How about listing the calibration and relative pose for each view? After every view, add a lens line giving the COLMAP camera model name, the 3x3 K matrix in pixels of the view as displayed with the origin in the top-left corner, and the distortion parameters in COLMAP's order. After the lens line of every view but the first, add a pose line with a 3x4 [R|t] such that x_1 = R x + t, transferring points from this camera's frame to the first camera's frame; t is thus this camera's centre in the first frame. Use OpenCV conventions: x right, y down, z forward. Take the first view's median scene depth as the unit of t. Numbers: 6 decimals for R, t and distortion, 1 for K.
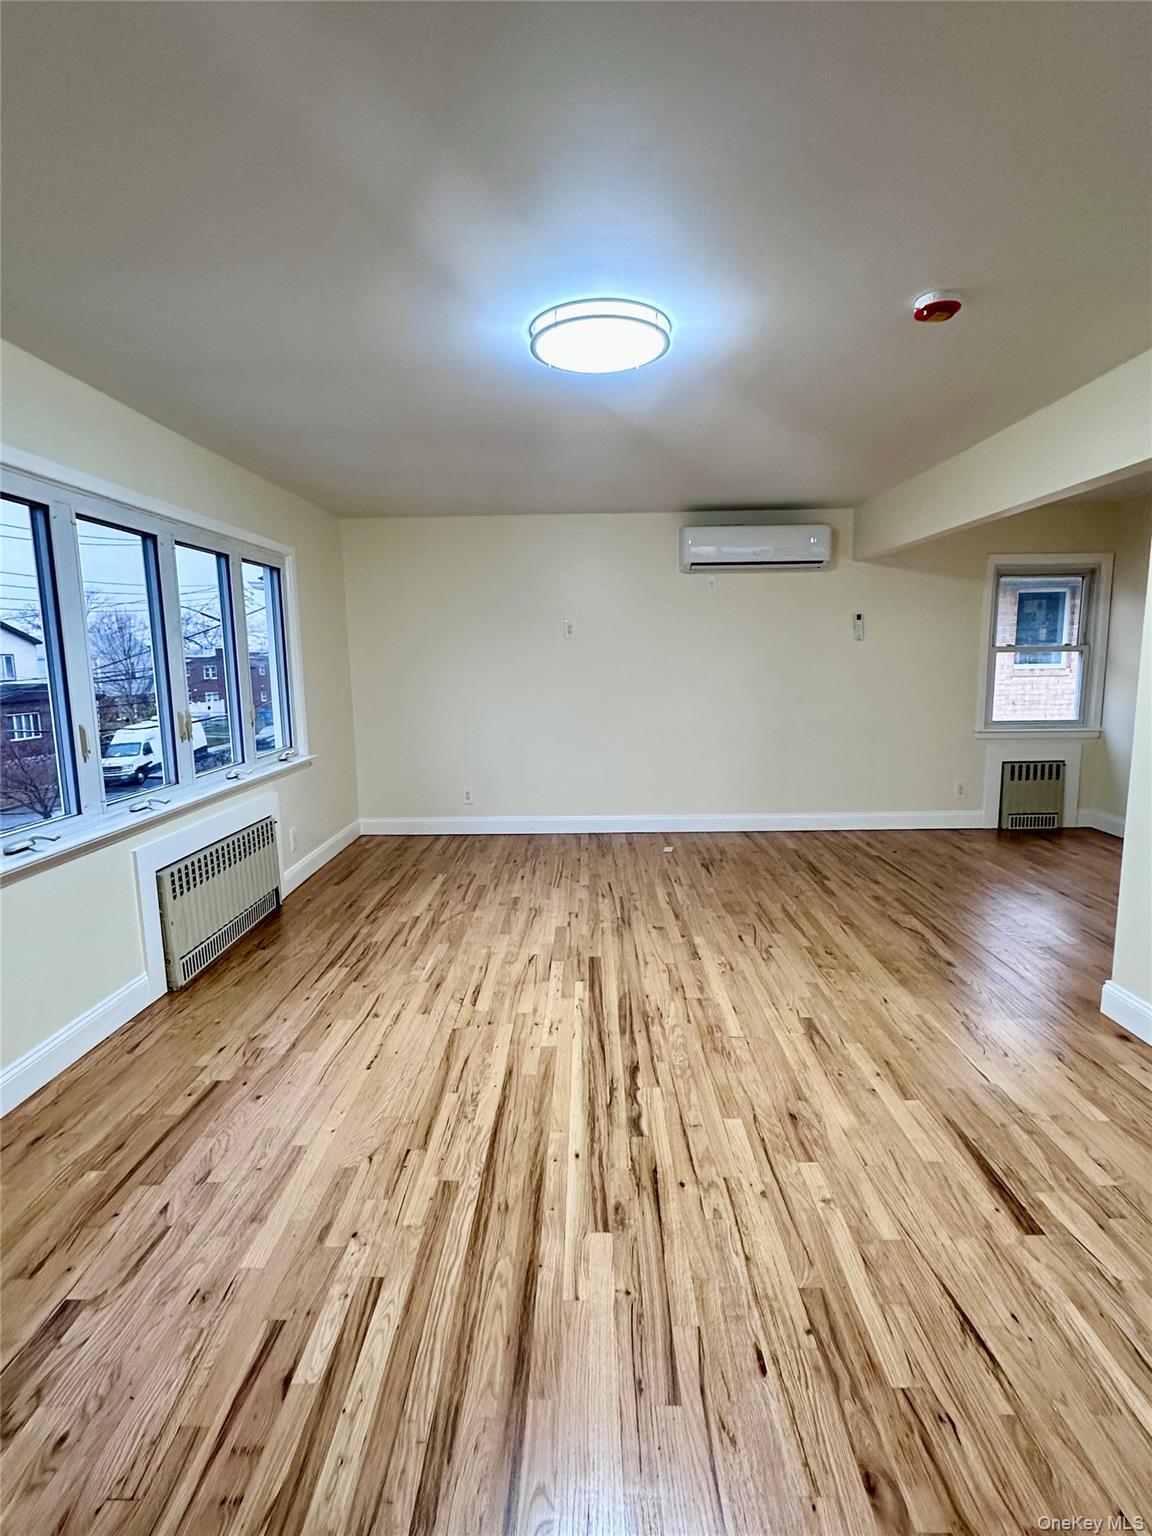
lens RADIAL K [[764.9, 0, 573.7], [0, 764.9, 779.0], [0, 0, 1]] dist [0.004551, 0.000337]
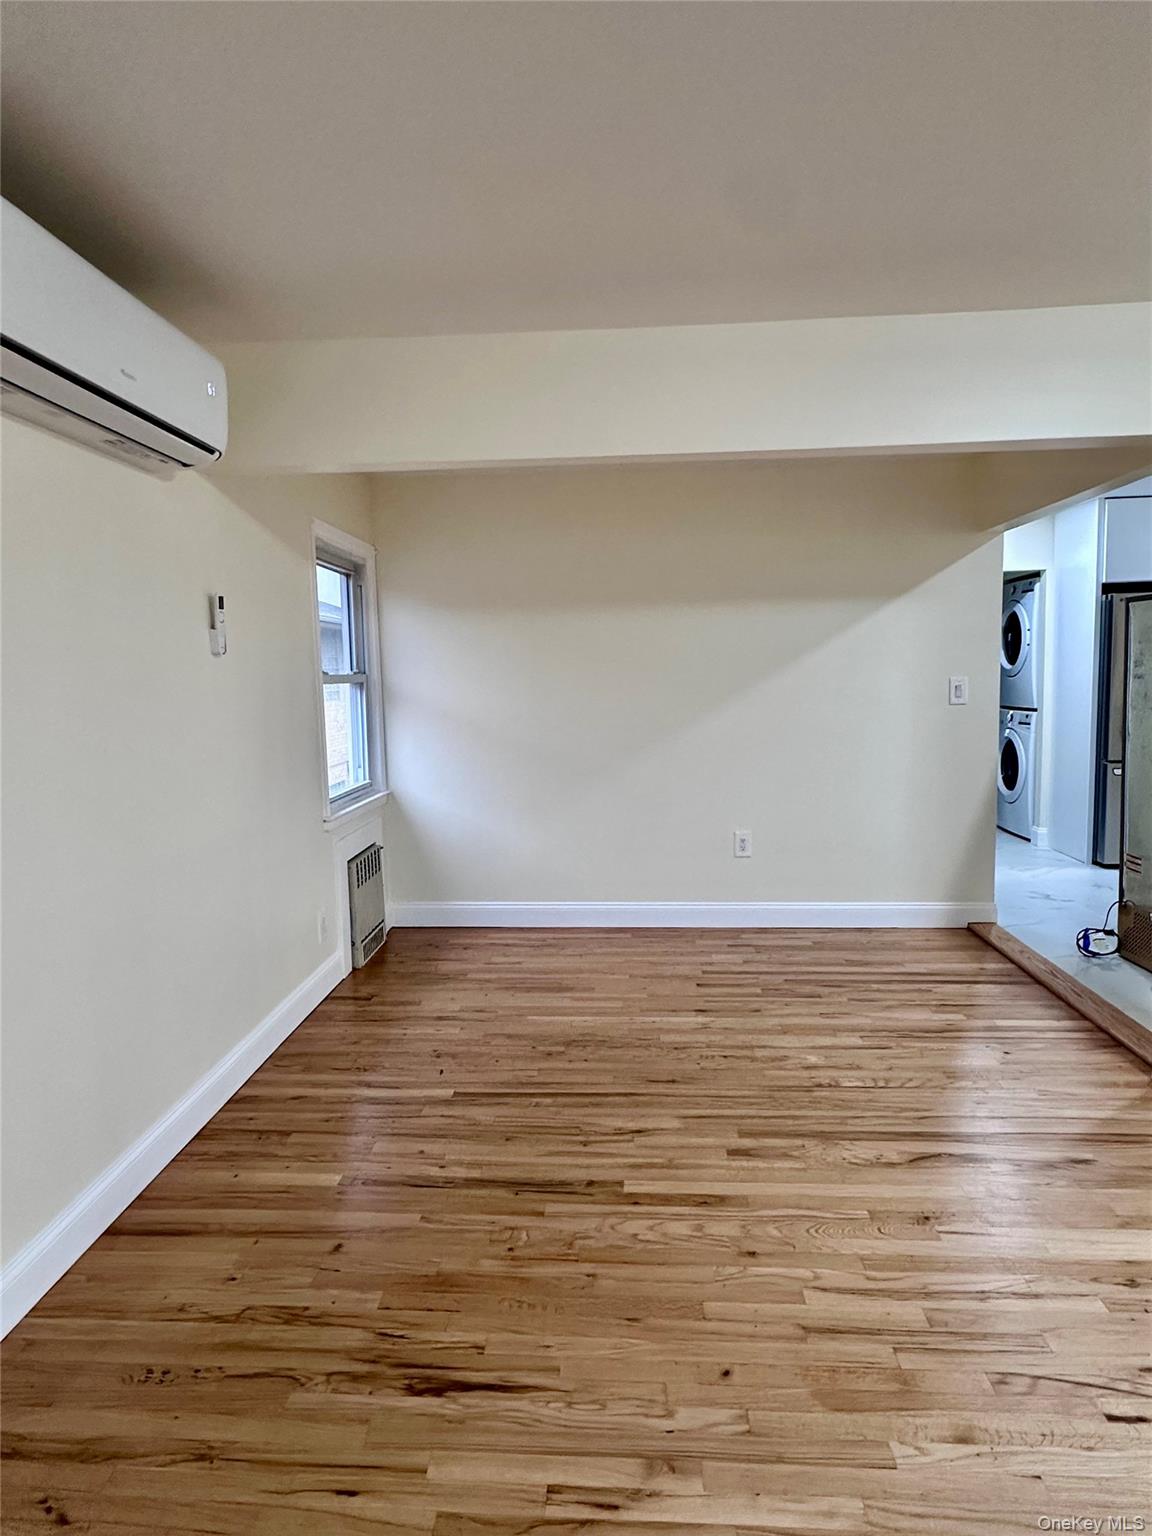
lens RADIAL K [[884.0, 0, 574.3], [0, 884.0, 763.5], [0, 0, 1]] dist [0.005880, 0.001416]
pose [[0.035534, -0.093894, 0.994948, -0.166820], [0.175747, 0.980648, 0.086268, -0.164171], [-0.983794, 0.171793, 0.051348, 0.988318]]
